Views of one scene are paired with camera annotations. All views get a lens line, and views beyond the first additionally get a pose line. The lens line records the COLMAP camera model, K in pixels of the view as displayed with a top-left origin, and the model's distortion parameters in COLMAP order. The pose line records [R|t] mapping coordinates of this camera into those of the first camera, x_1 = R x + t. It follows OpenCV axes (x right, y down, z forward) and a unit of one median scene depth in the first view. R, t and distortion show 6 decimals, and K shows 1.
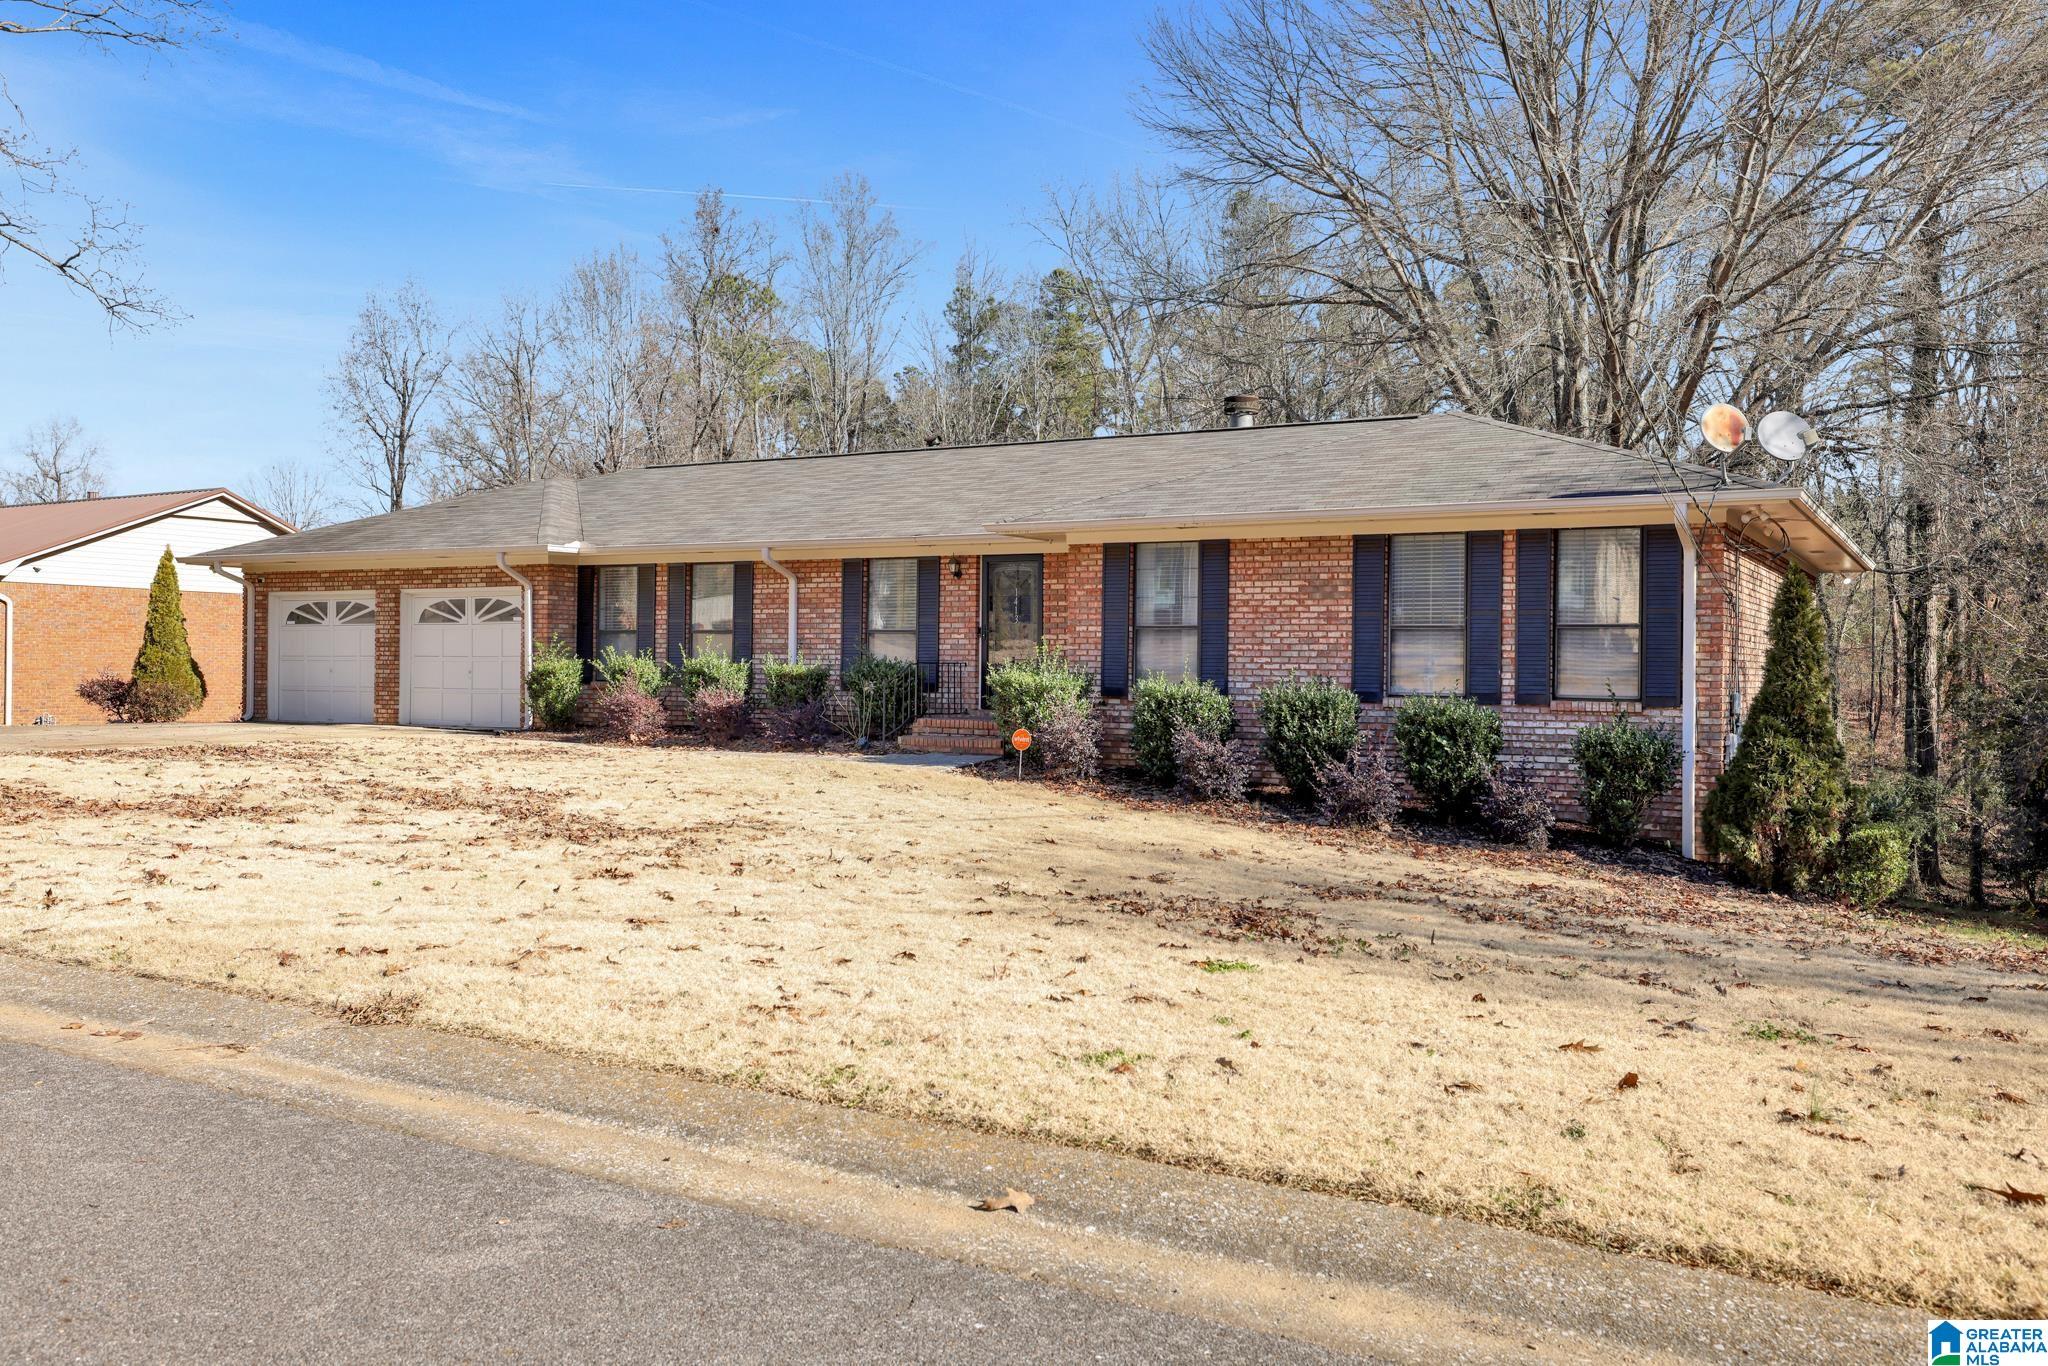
lens RADIAL K [[1626.1, 0, 1024.0], [0, 1626.1, 683.0], [0, 0, 1]] dist [0.008052, 0.060264]
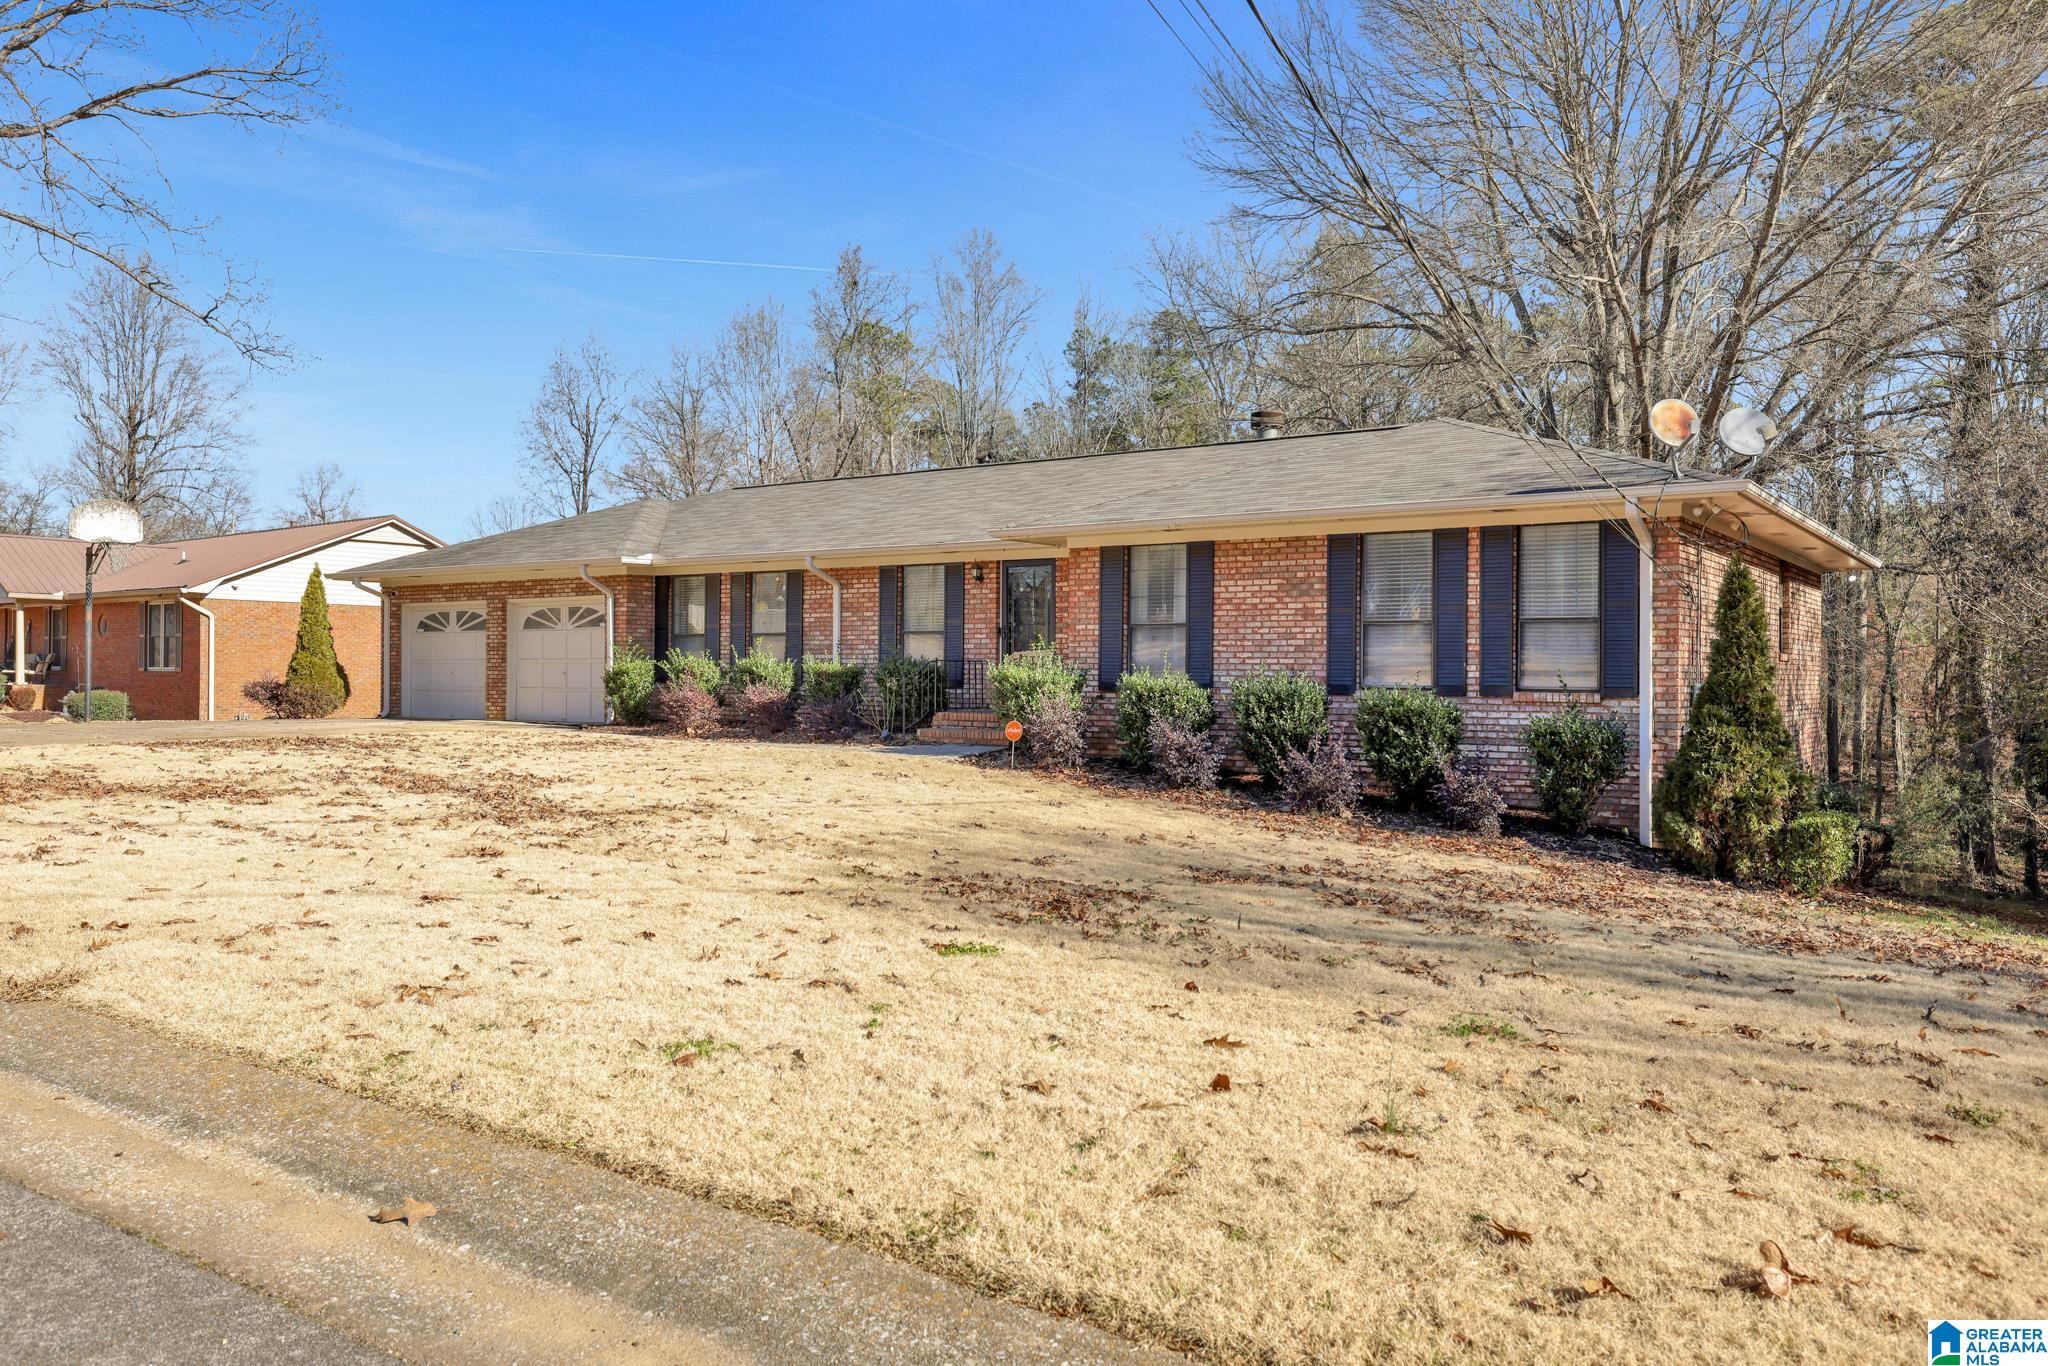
lens RADIAL K [[1457.1, 0, 1030.2], [0, 1457.1, 684.4], [0, 0, 1]] dist [-0.007381, 0.056282]
pose [[0.996072, -0.003857, -0.088463, 0.088946], [0.003678, 0.999991, -0.002185, 0.006134], [0.088471, 0.001851, 0.996077, 0.048177]]
